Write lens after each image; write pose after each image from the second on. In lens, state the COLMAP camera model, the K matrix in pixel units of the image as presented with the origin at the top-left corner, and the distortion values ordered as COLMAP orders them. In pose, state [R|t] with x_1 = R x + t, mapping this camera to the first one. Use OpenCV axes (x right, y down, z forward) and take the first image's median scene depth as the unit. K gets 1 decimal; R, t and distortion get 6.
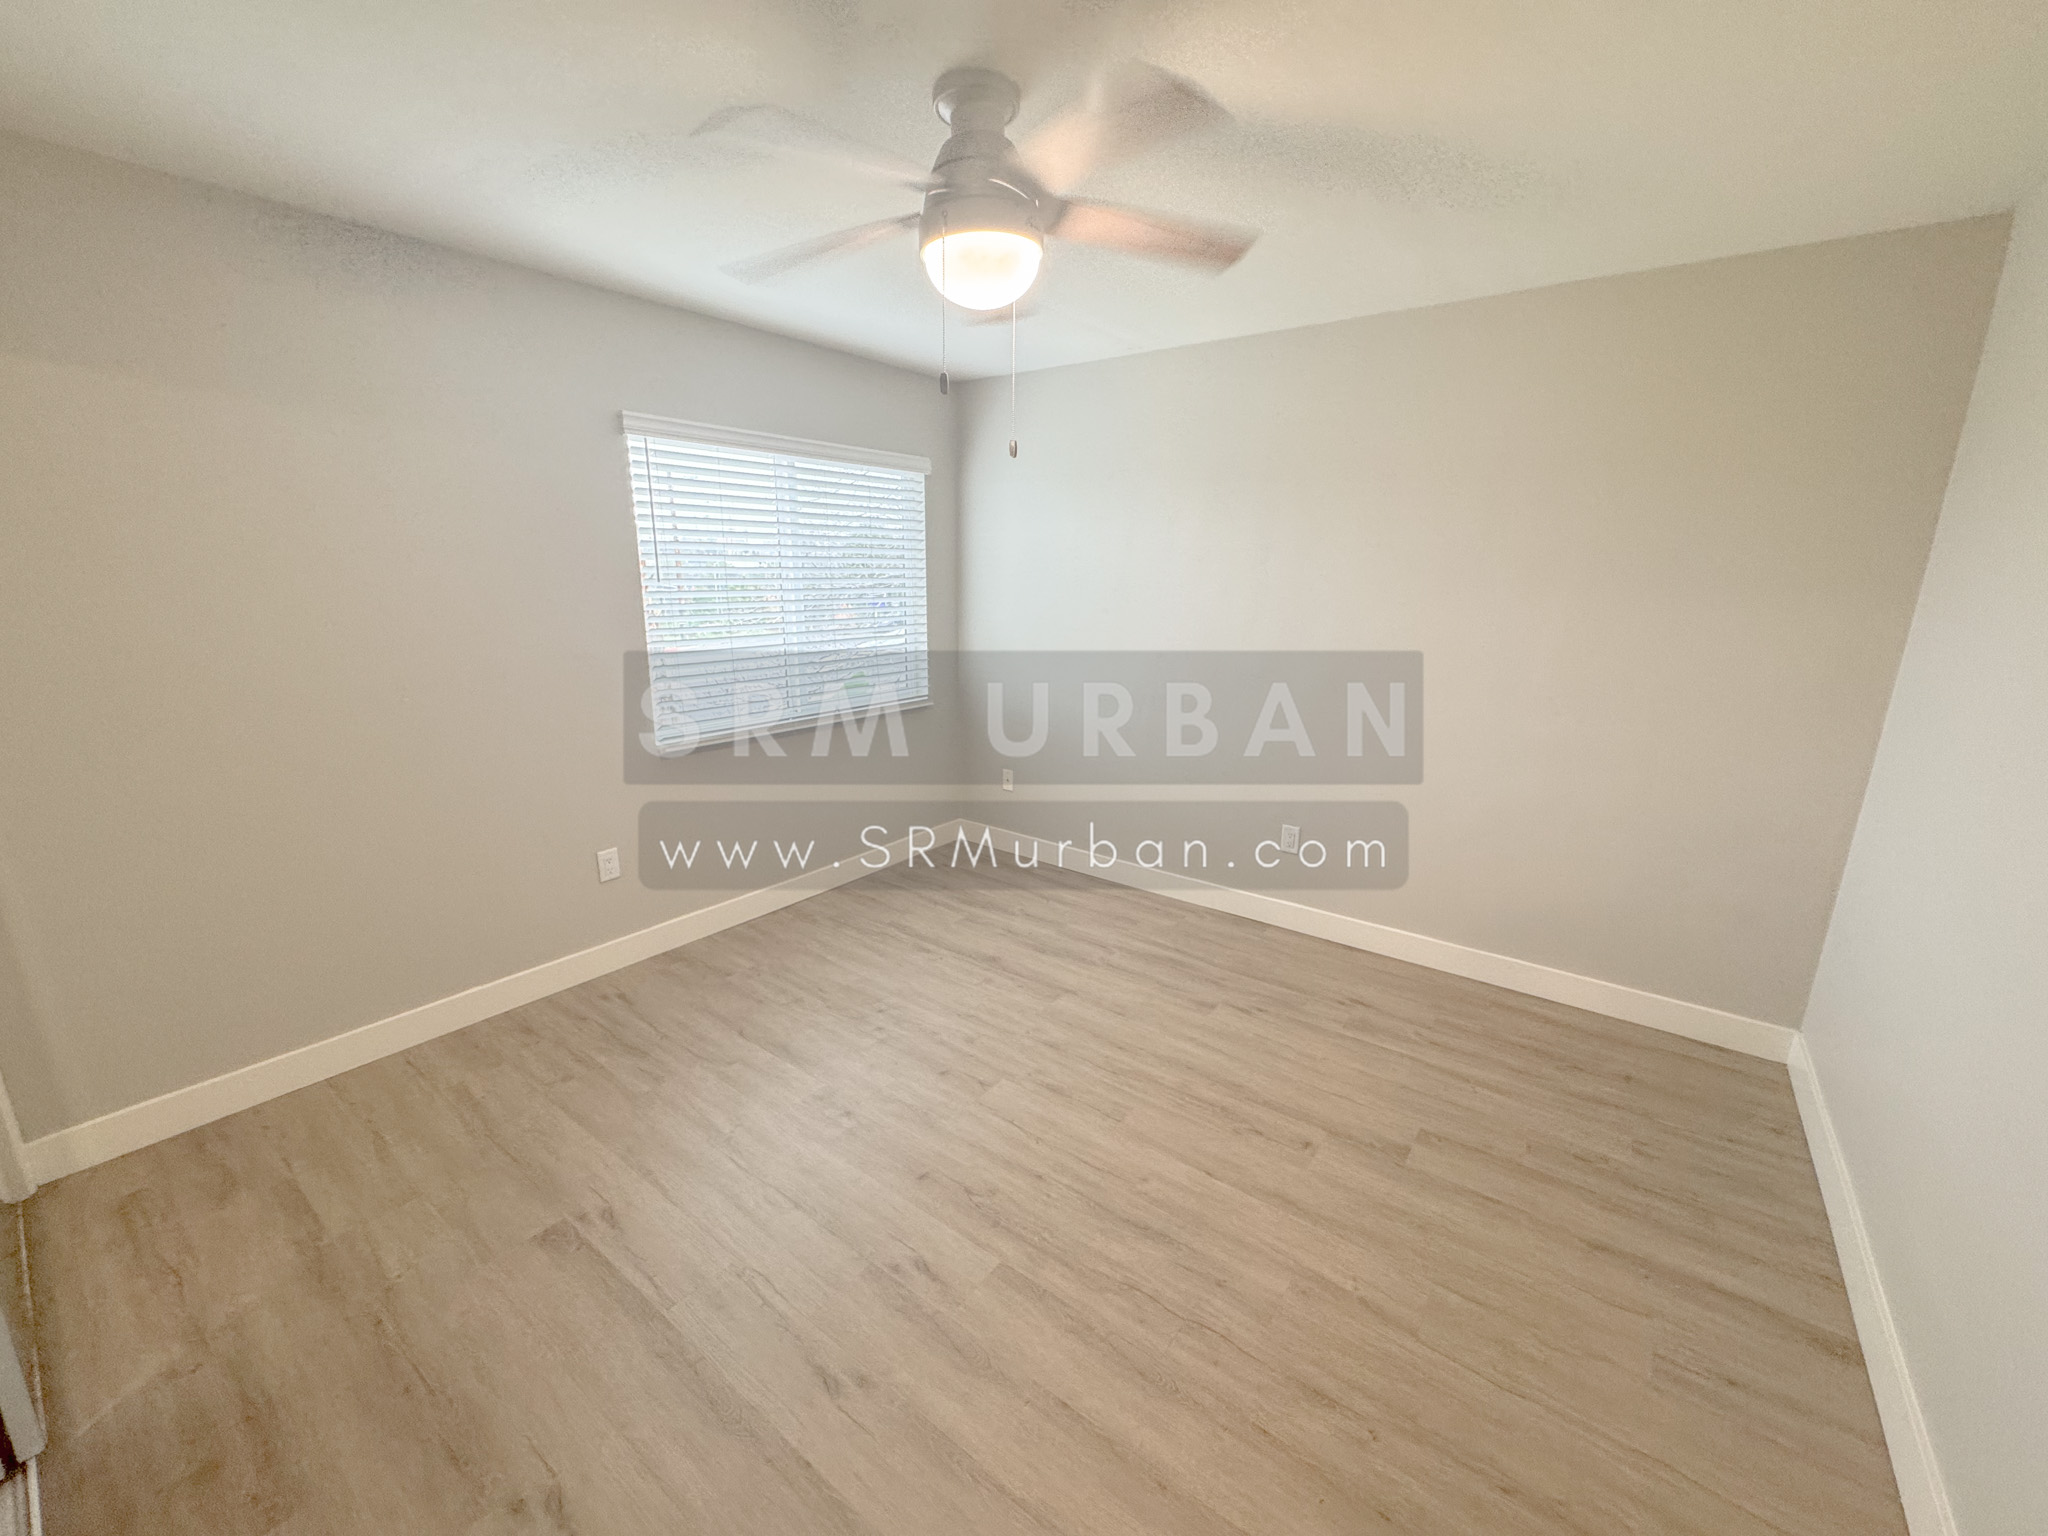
lens RADIAL K [[817.7, 0, 1027.7], [0, 817.7, 770.1], [0, 0, 1]] dist [-0.004366, 0.000472]
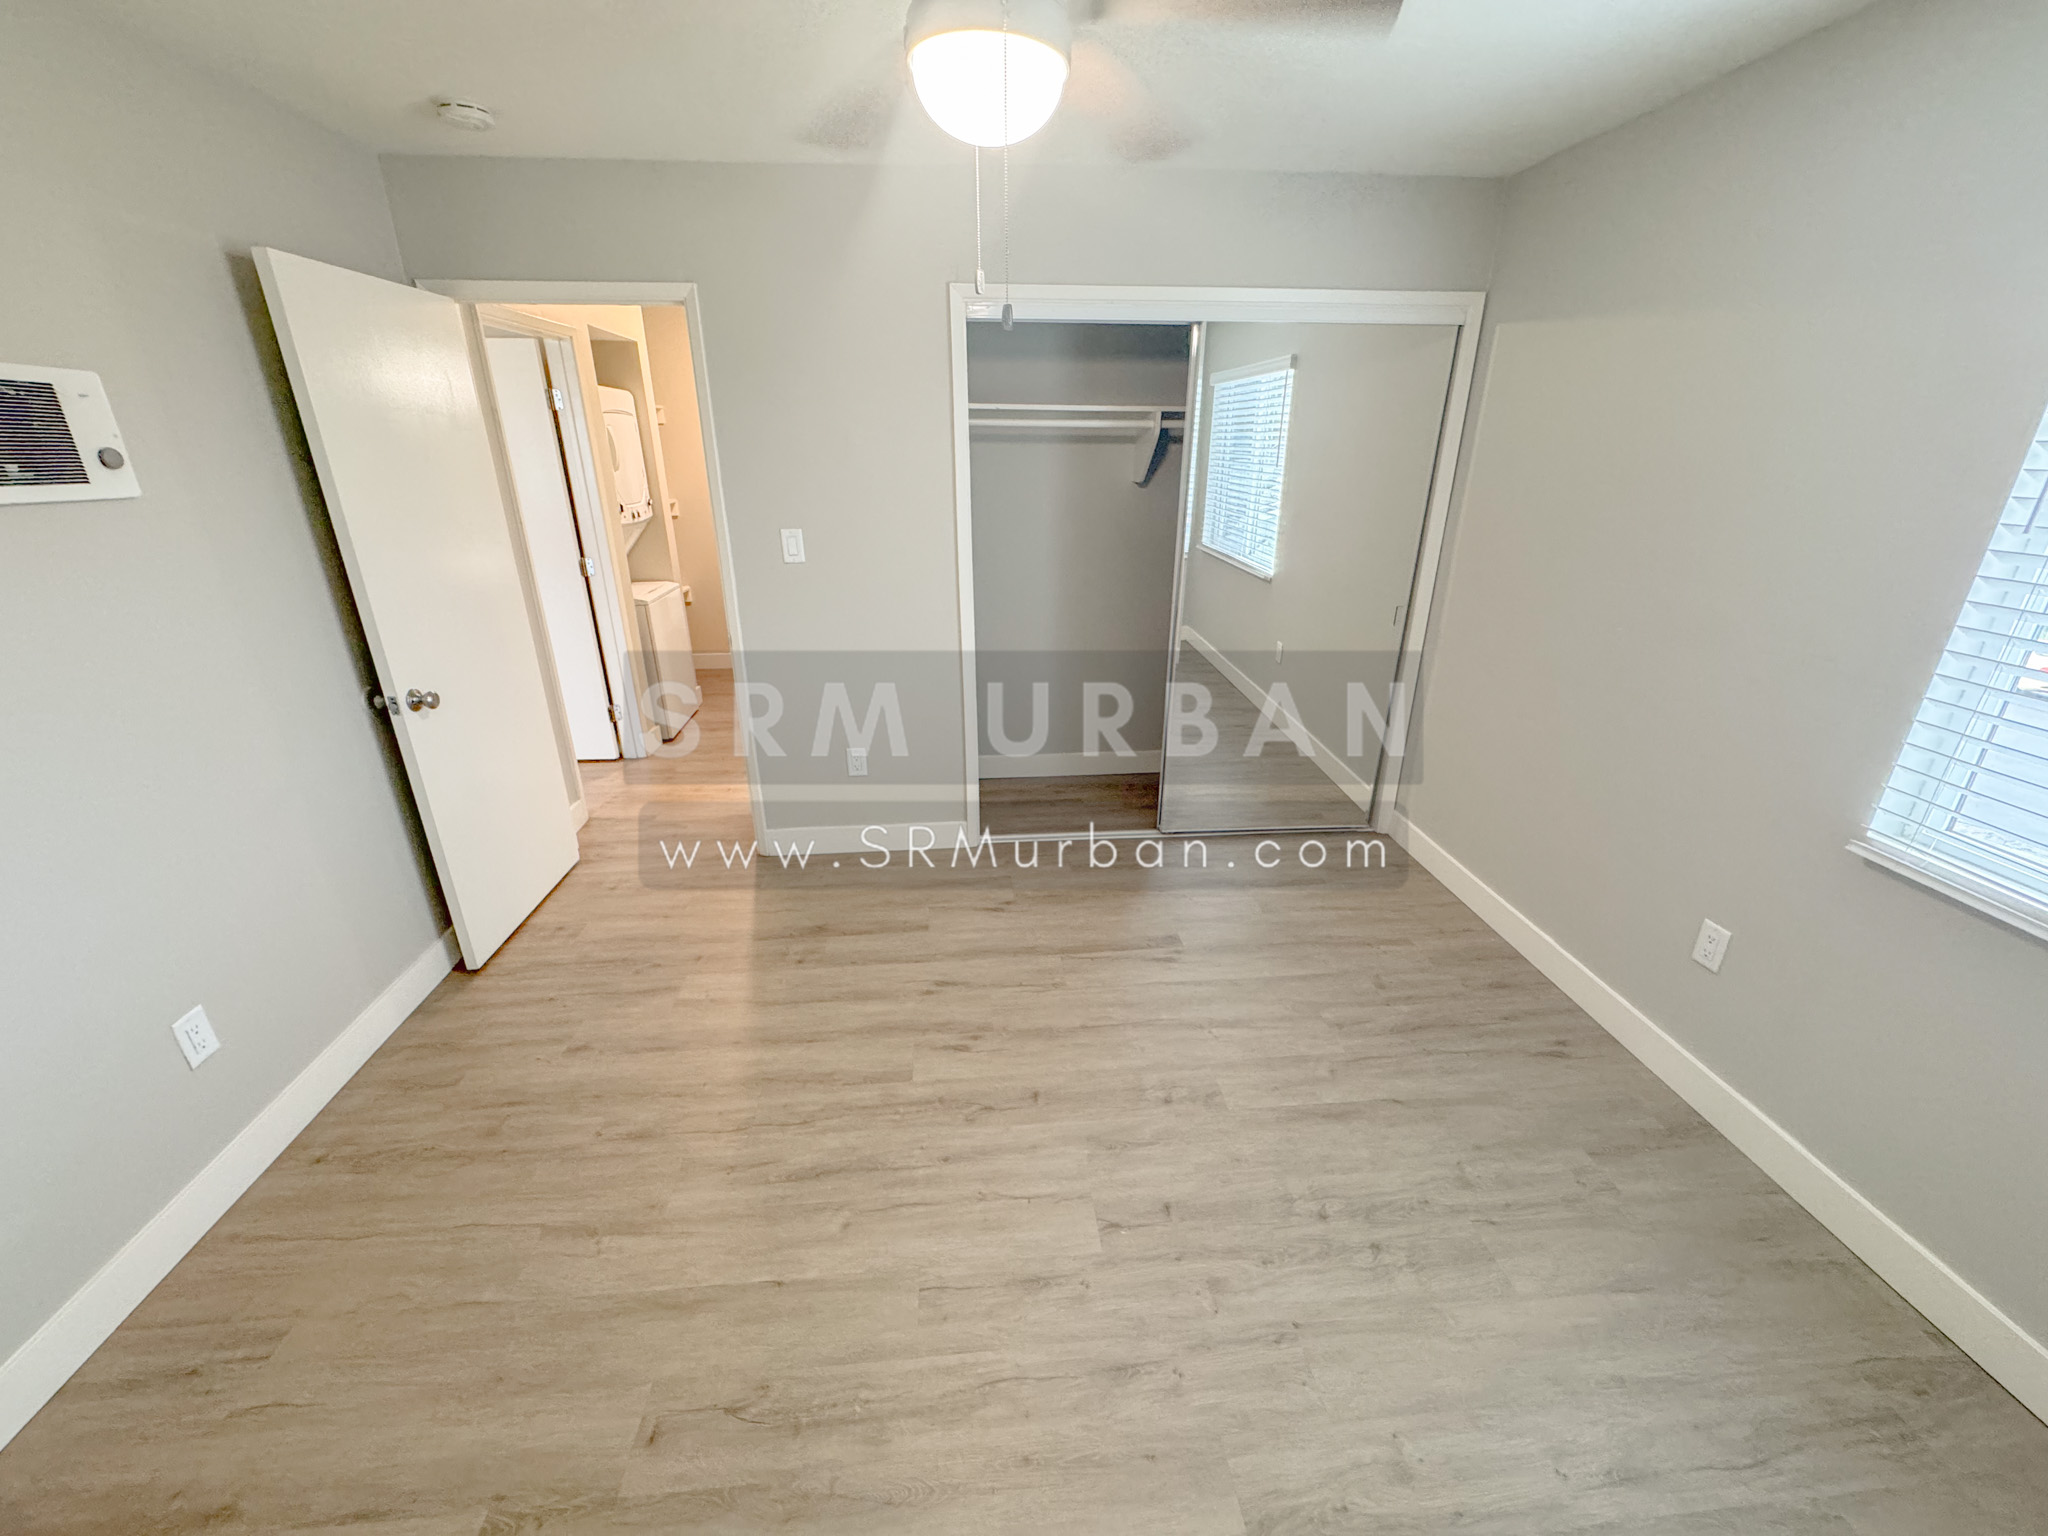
lens RADIAL K [[817.7, 0, 1023.3], [0, 817.7, 769.6], [0, 0, 1]] dist [-0.004366, 0.000472]
pose [[-0.746157, 0.238331, -0.621649, 0.419528], [-0.164070, 0.839107, 0.518633, -0.373807], [0.645237, 0.488975, -0.587003, 1.377691]]
